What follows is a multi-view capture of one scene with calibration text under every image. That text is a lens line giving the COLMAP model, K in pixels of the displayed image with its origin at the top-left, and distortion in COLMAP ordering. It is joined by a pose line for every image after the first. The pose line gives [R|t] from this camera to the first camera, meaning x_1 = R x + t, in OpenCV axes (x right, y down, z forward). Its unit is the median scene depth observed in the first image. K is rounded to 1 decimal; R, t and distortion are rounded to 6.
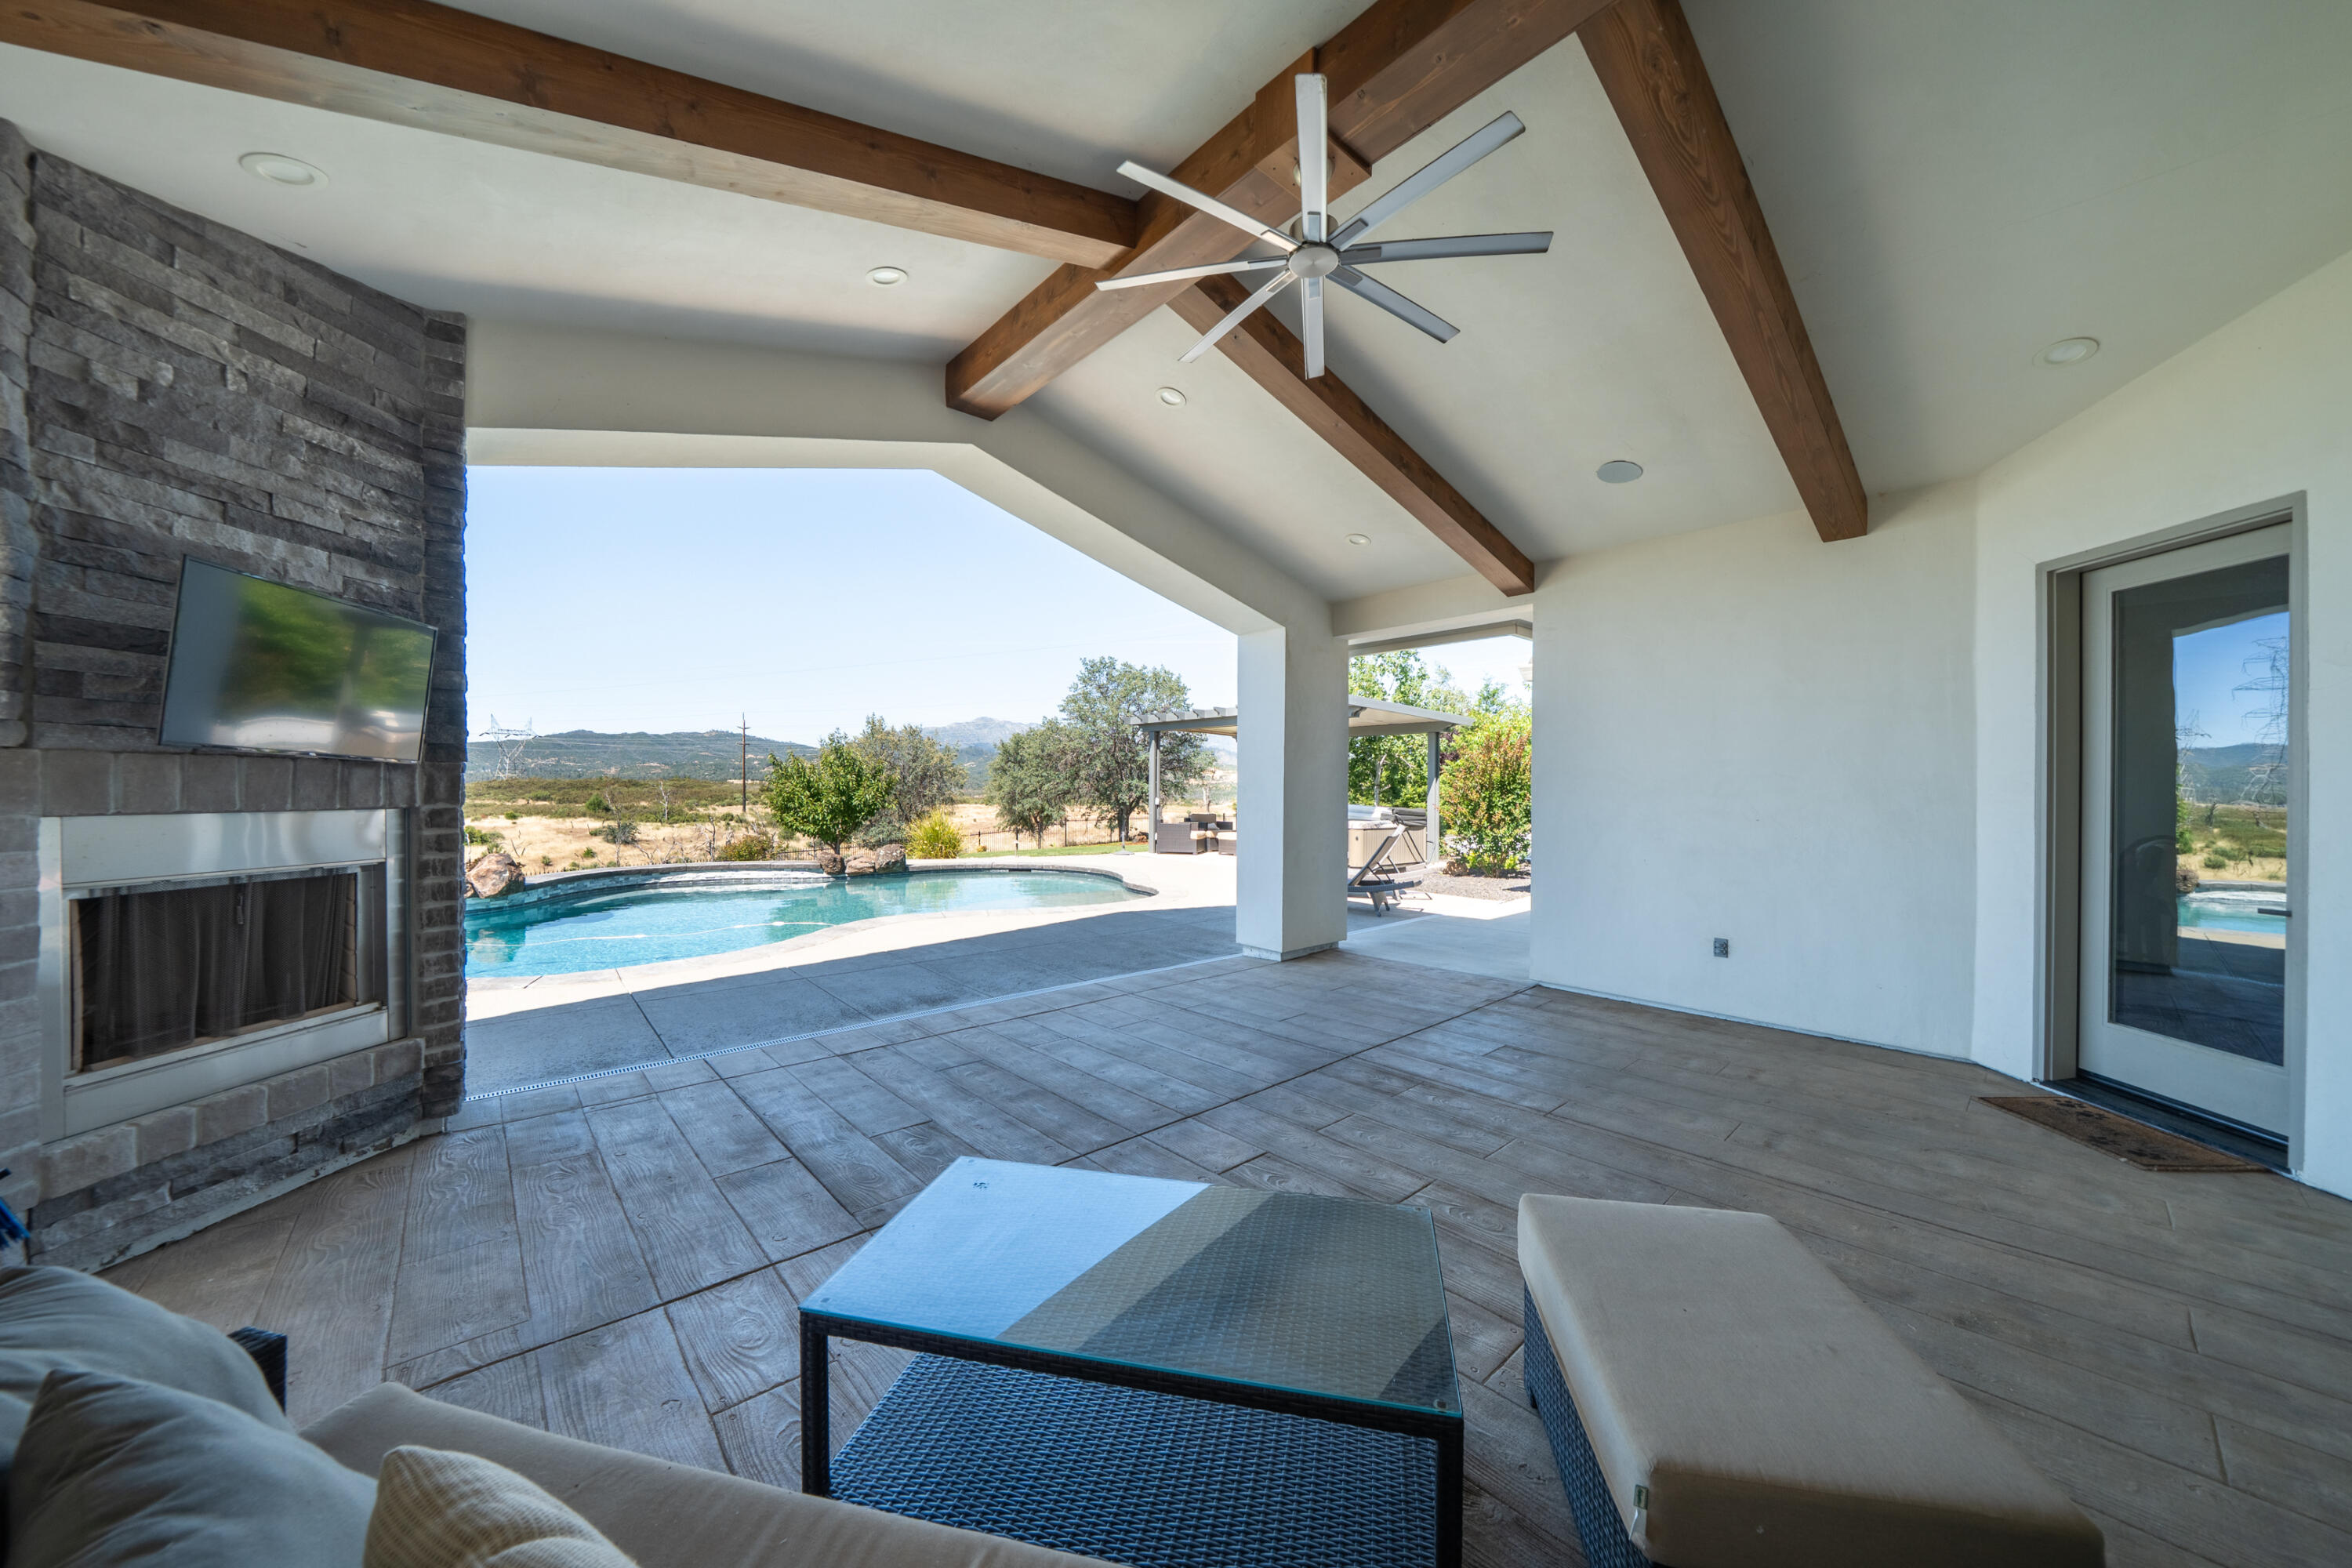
lens RADIAL K [[803.6, 0, 1183.7], [0, 803.6, 789.8], [0, 0, 1]] dist [-0.010608, -0.000037]
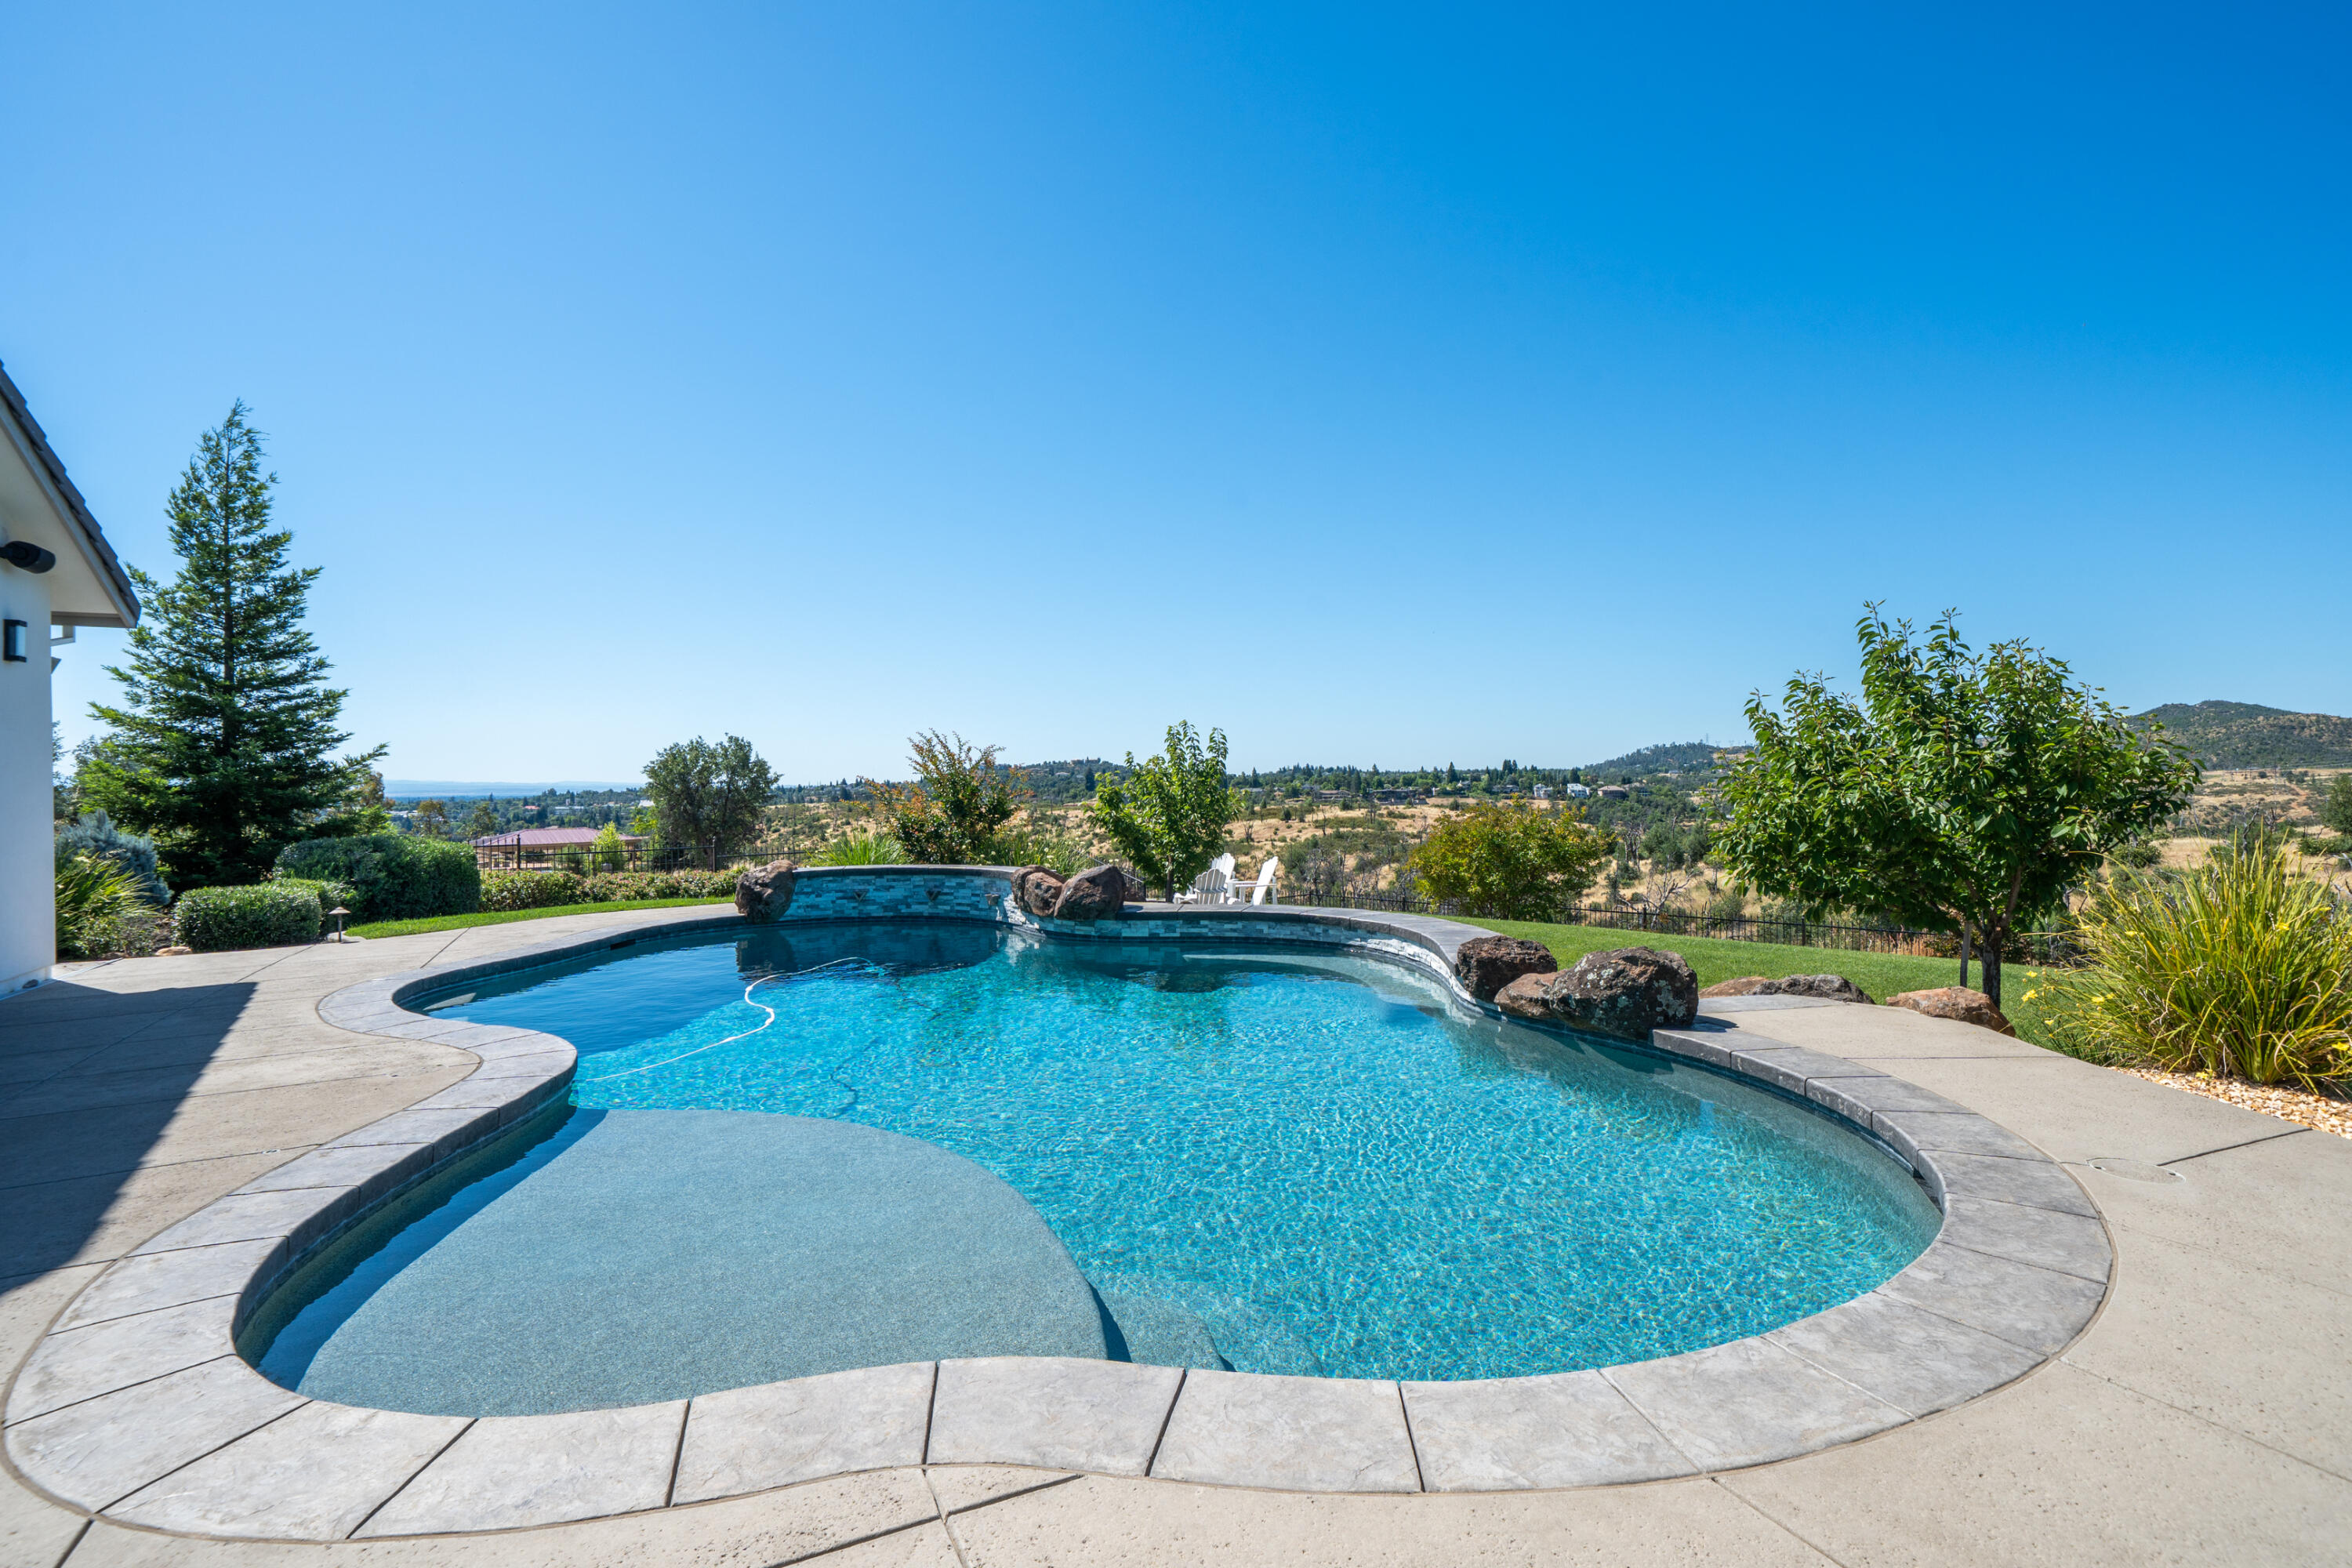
lens RADIAL K [[1133.4, 0, 1172.6], [0, 1133.4, 776.4], [0, 0, 1]] dist [0.002059, 0.000046]
pose [[-0.271486, -0.004952, -0.962430, 0.478853], [0.008182, 0.999939, -0.007453, 0.011586], [0.962407, -0.009898, -0.271429, 4.011711]]
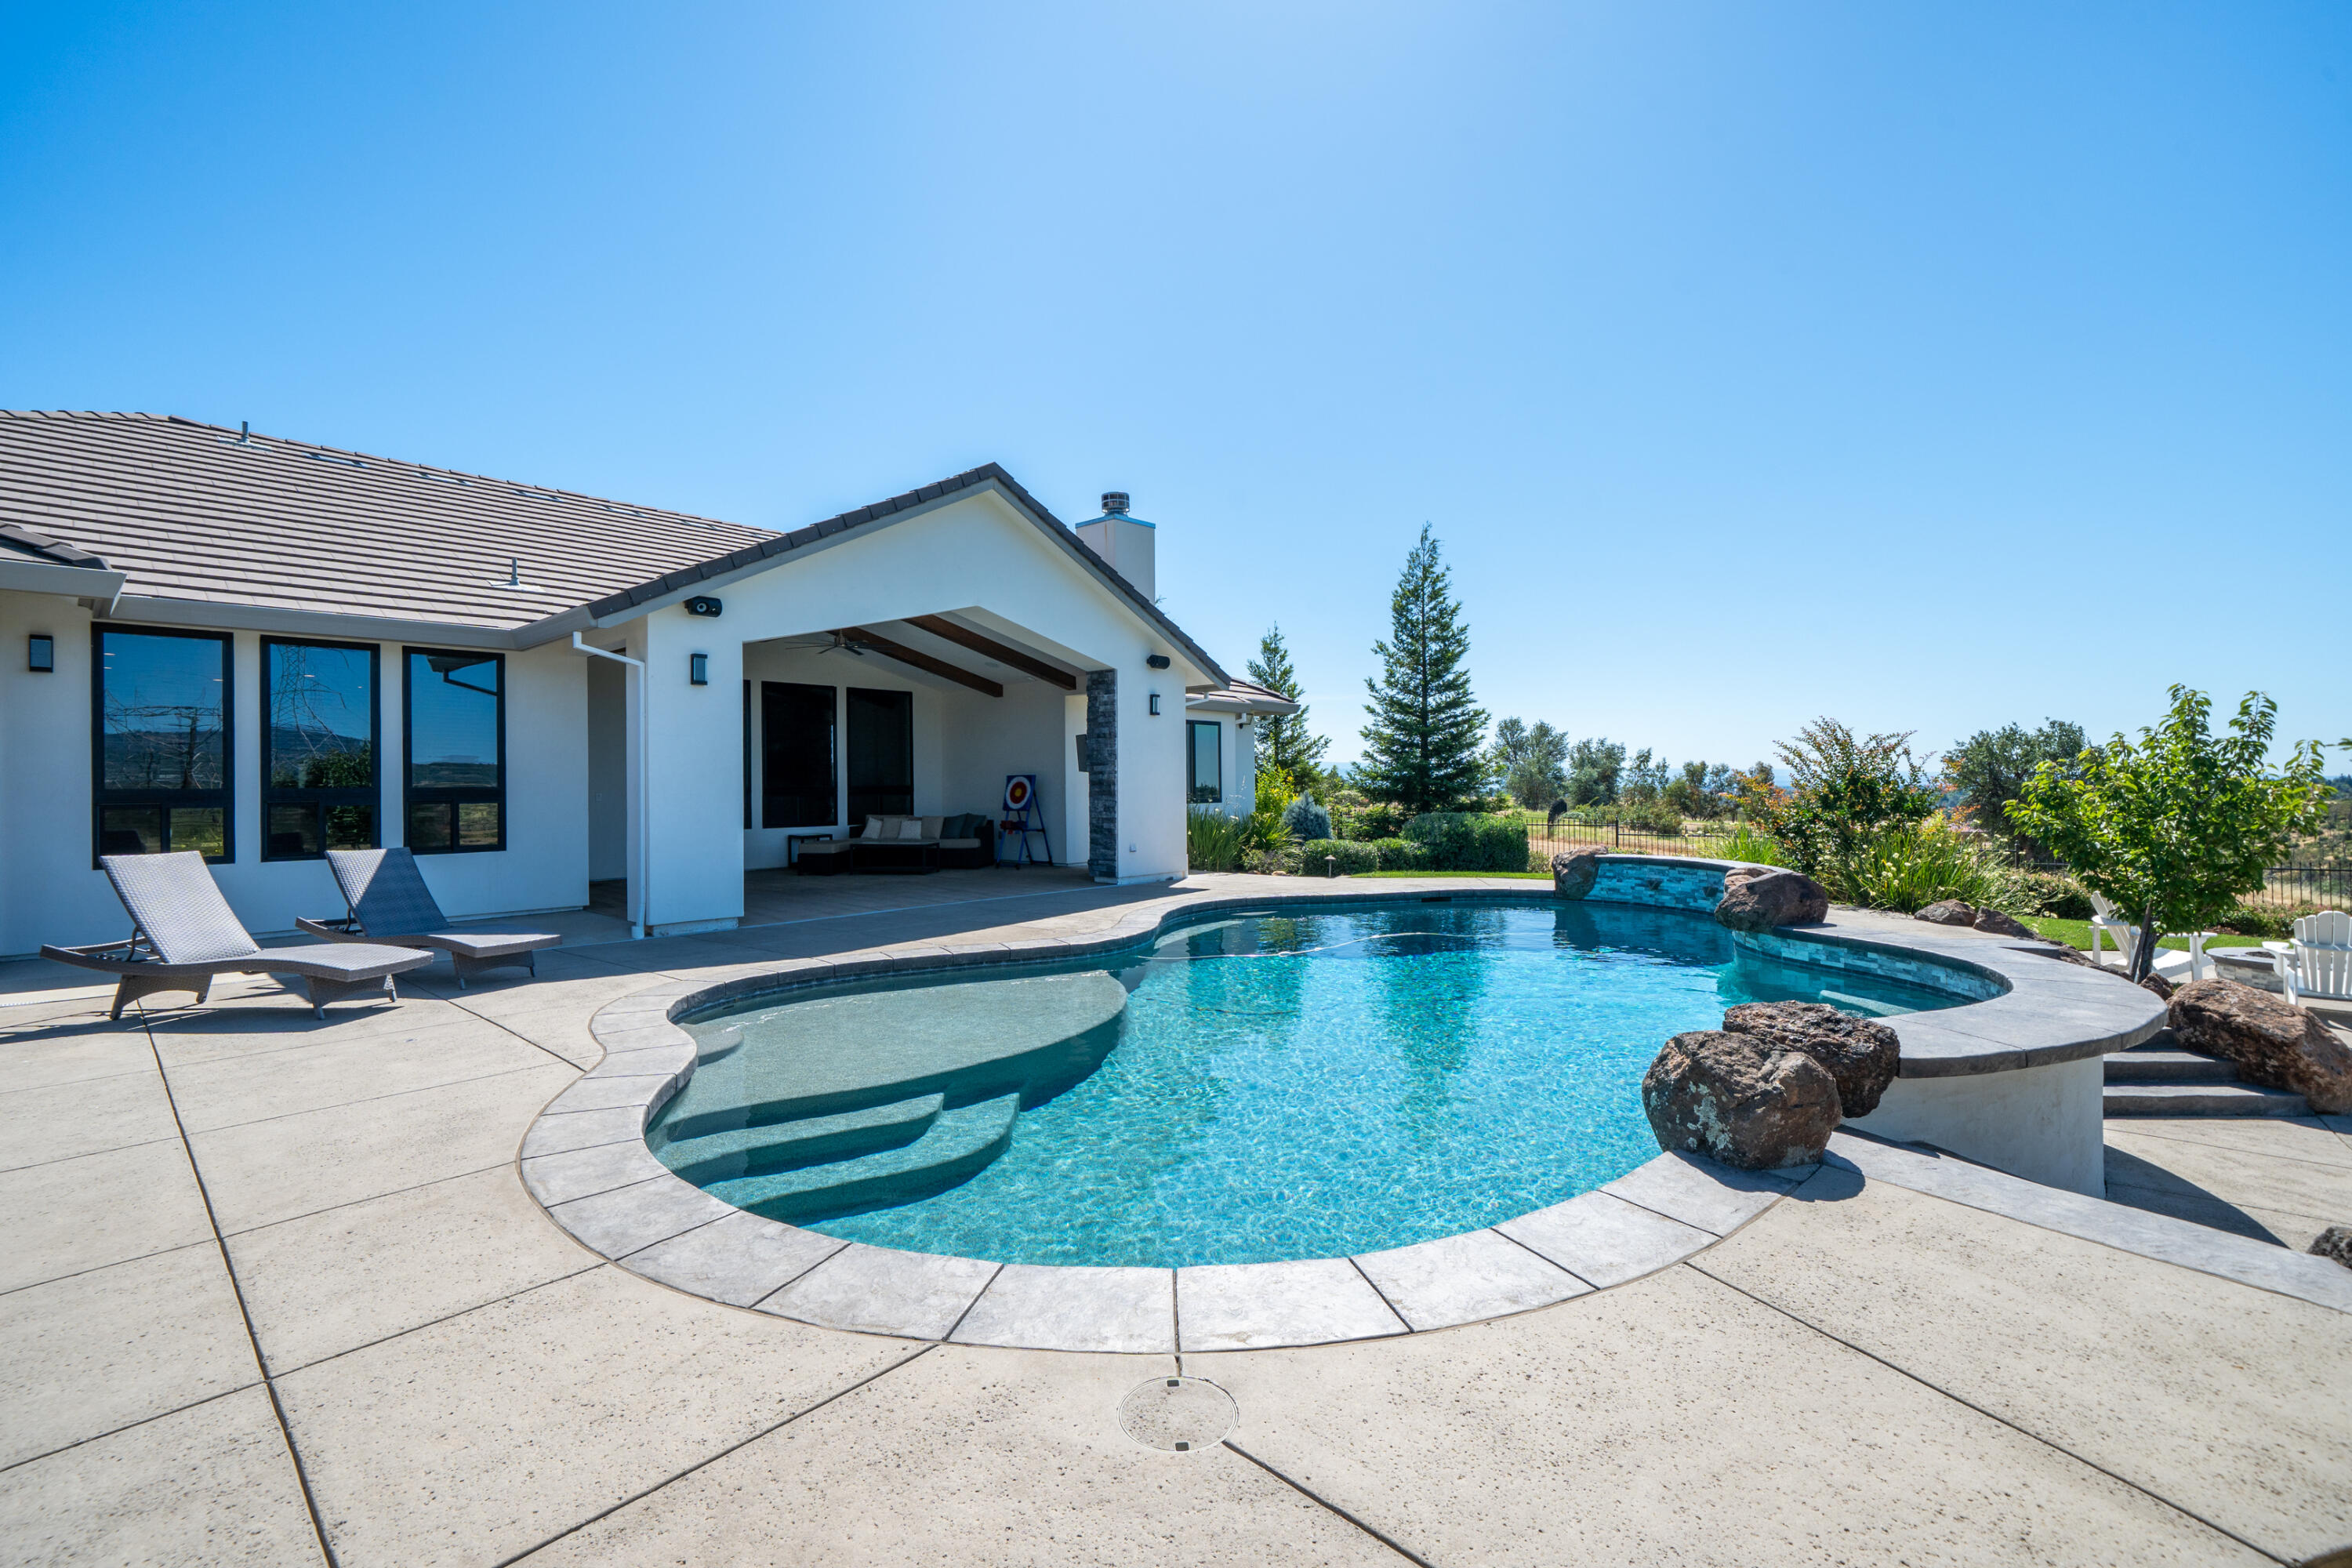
lens RADIAL K [[1008.7, 0, 1162.7], [0, 1008.7, 783.1], [0, 0, 1]] dist [-0.000037, -0.000280]
pose [[-0.995469, 0.003357, -0.095027, -0.814136], [0.003295, 0.999994, 0.000805, 0.012583], [0.095030, 0.000488, -0.995474, 5.259555]]
